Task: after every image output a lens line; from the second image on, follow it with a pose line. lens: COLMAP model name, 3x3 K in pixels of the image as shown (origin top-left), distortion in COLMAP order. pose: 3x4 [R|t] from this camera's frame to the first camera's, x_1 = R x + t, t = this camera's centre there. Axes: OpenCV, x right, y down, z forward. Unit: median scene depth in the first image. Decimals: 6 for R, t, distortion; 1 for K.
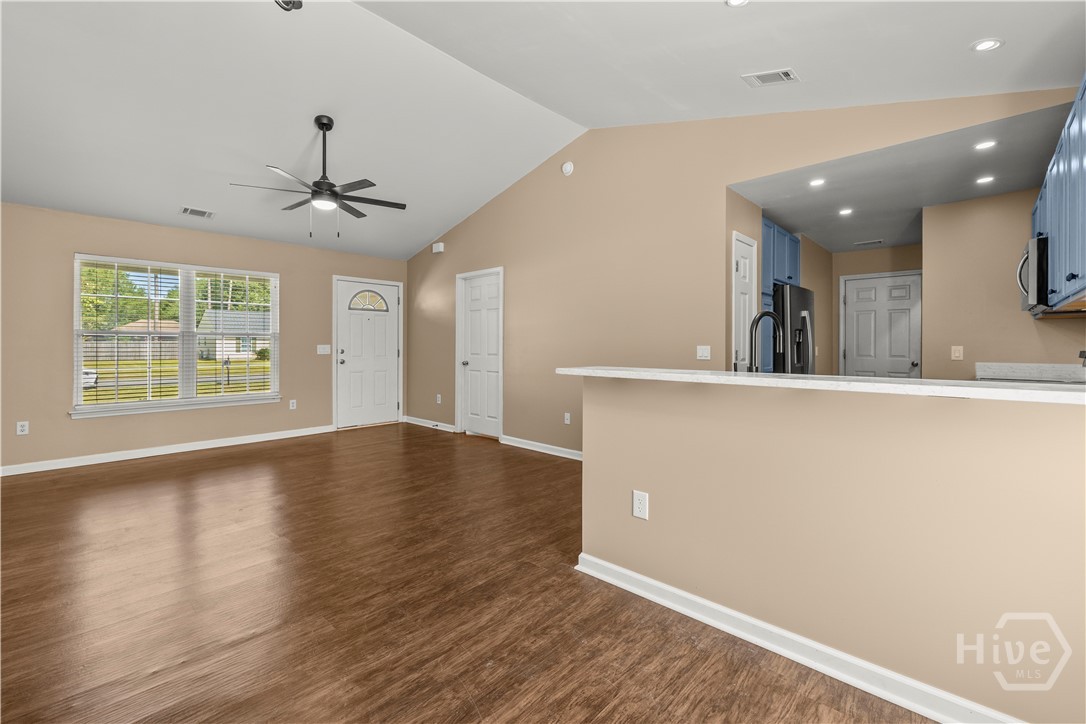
lens RADIAL K [[463.9, 0, 544.6], [0, 463.9, 344.4], [0, 0, 1]] dist [0.004503, -0.001273]
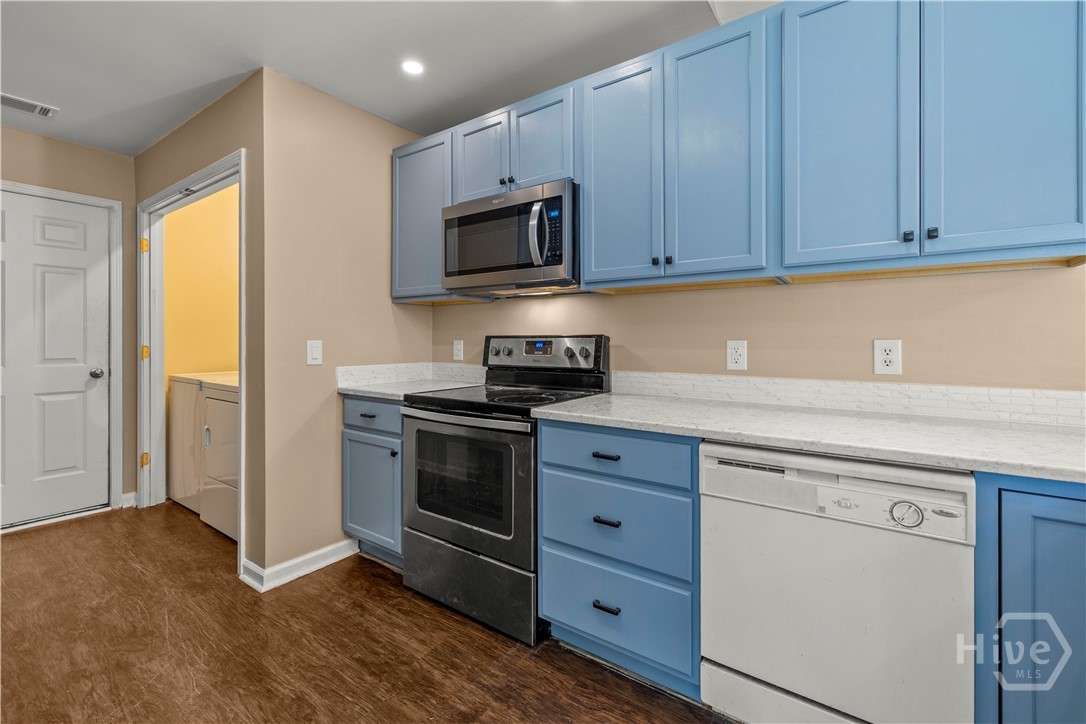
lens RADIAL K [[463.9, 0, 541.6], [0, 463.9, 339.3], [0, 0, 1]] dist [0.004503, -0.001273]
pose [[-0.134616, -0.002814, 0.990894, 0.251704], [-0.003985, 0.999989, 0.002298, -0.000198], [-0.990890, -0.003639, -0.134626, 0.716068]]
